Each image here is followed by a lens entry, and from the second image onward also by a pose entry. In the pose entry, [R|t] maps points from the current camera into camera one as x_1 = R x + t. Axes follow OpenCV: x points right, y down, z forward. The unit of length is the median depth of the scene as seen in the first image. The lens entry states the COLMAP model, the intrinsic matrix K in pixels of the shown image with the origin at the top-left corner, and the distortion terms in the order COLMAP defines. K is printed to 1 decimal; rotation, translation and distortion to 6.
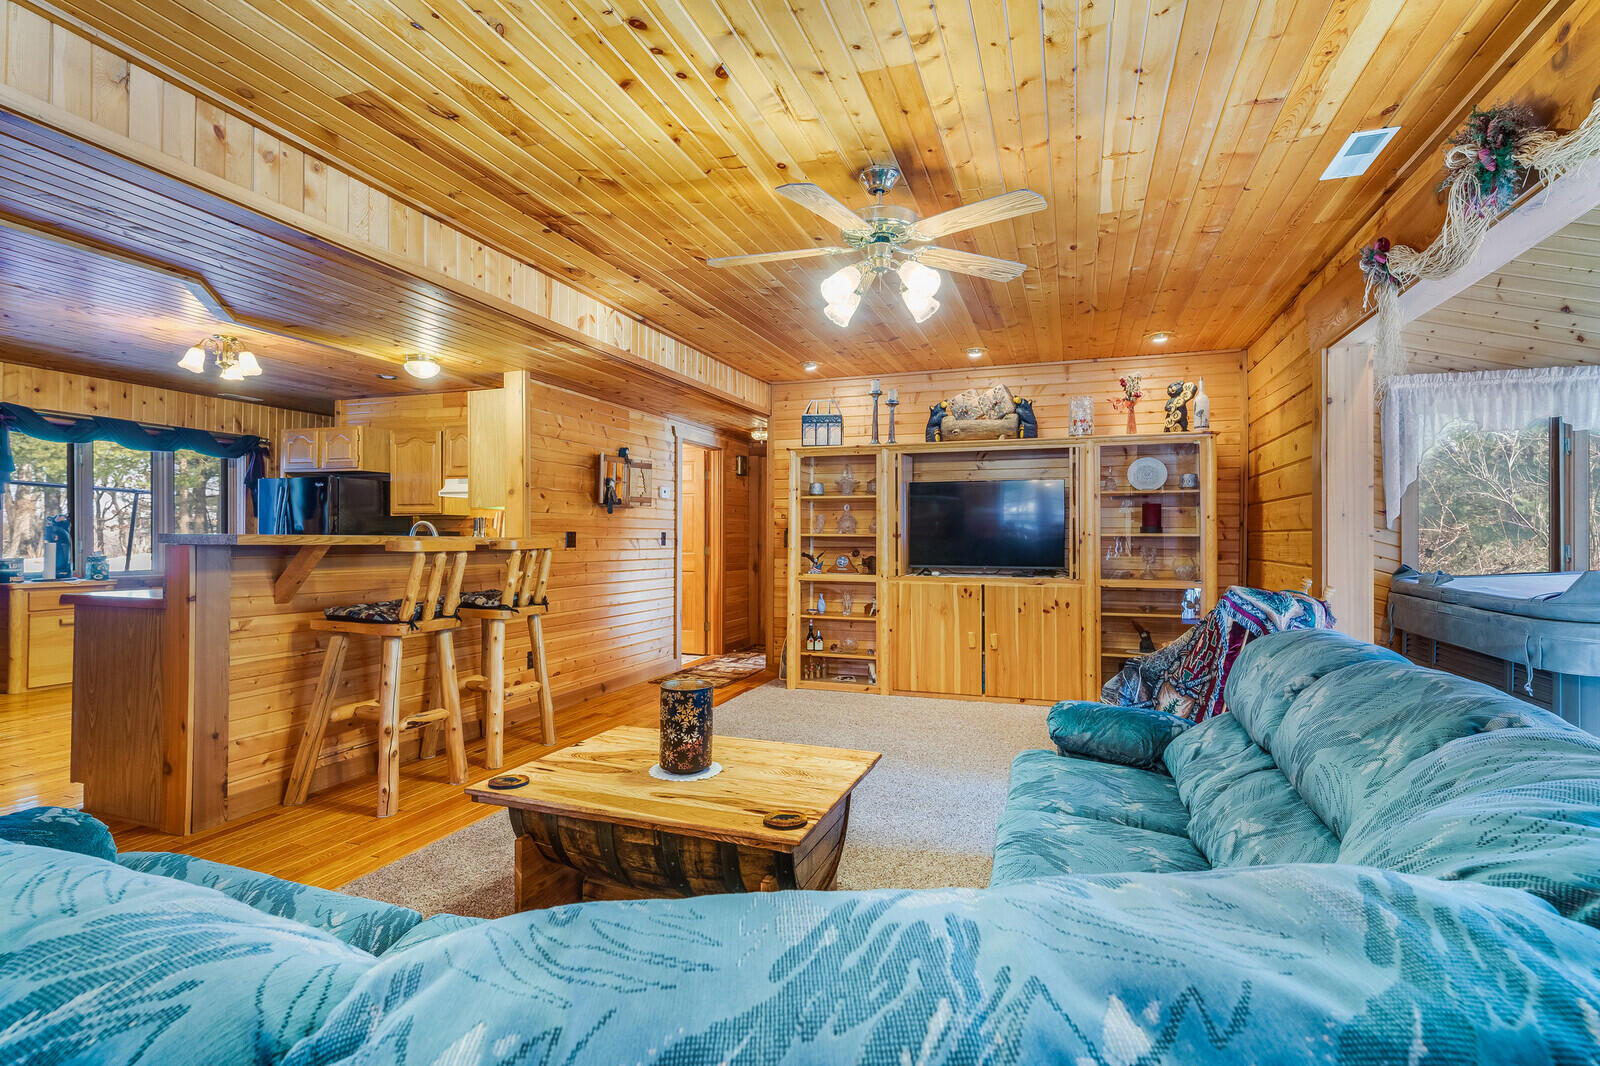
lens RADIAL K [[761.1, 0, 805.1], [0, 761.1, 532.7], [0, 0, 1]] dist [0.005160, -0.001933]
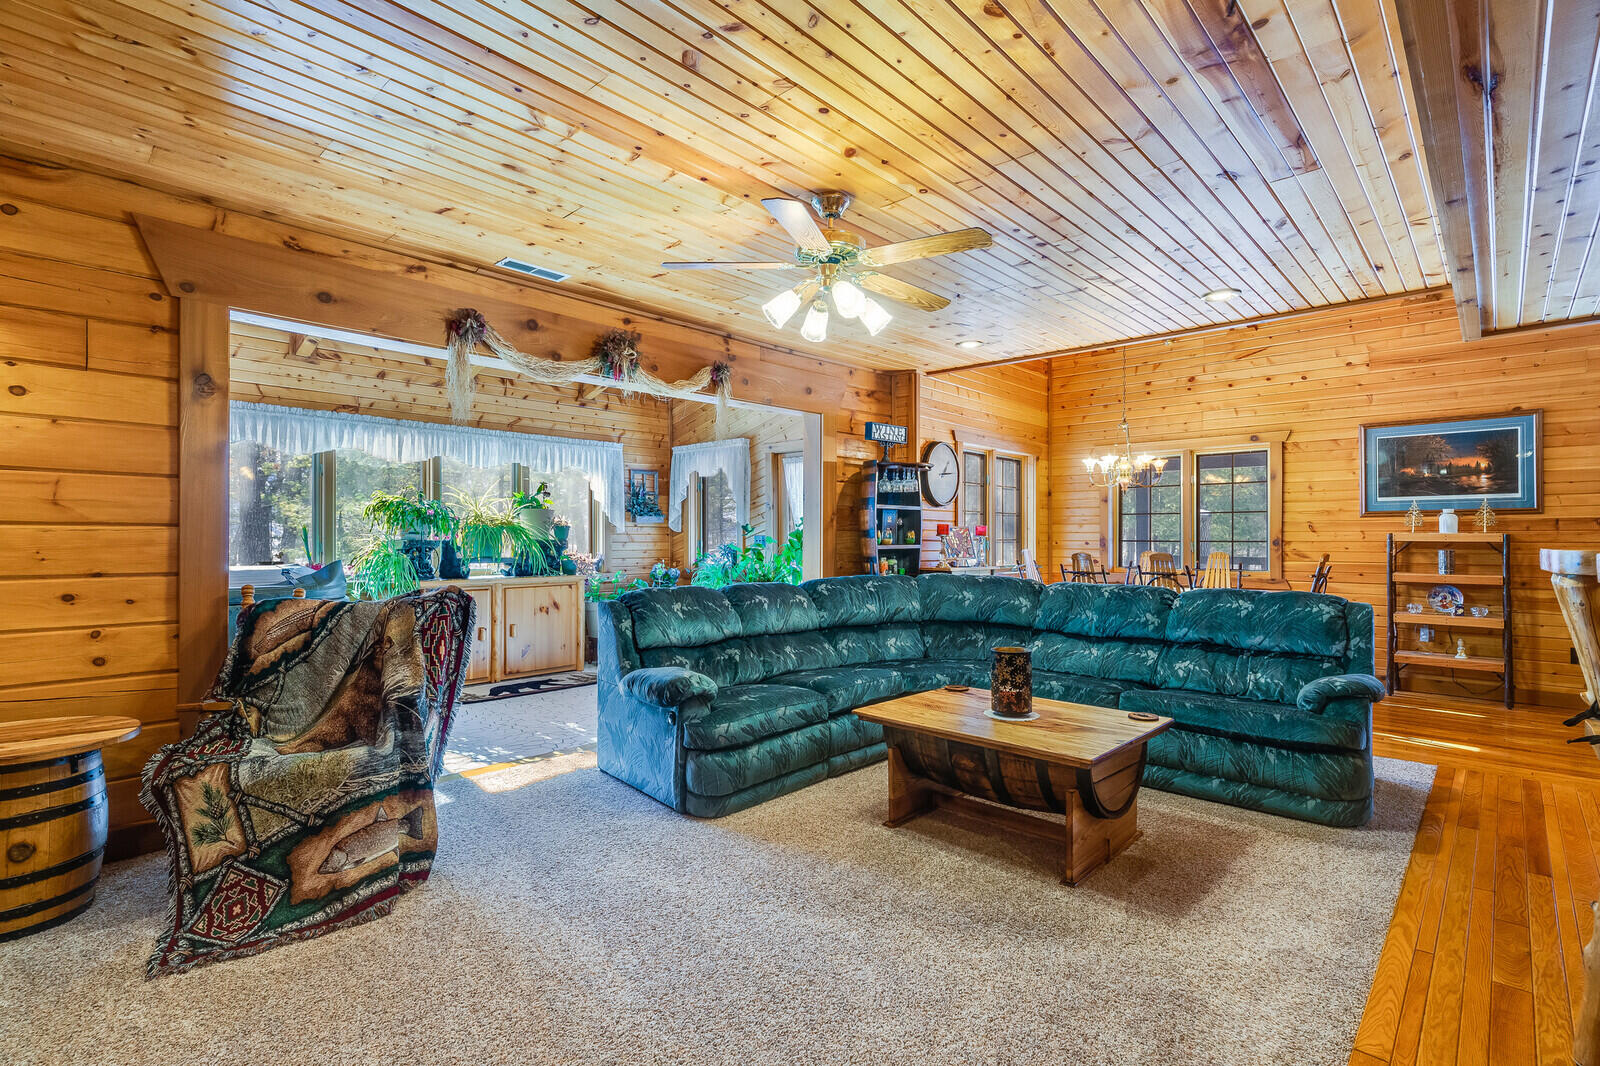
lens RADIAL K [[761.1, 0, 799.1], [0, 761.1, 536.2], [0, 0, 1]] dist [0.005160, -0.001933]
pose [[-0.915994, -0.003781, 0.401173, -0.174897], [-0.007496, 0.999942, -0.007691, 0.006889], [-0.401121, -0.010052, -0.915970, 1.189273]]
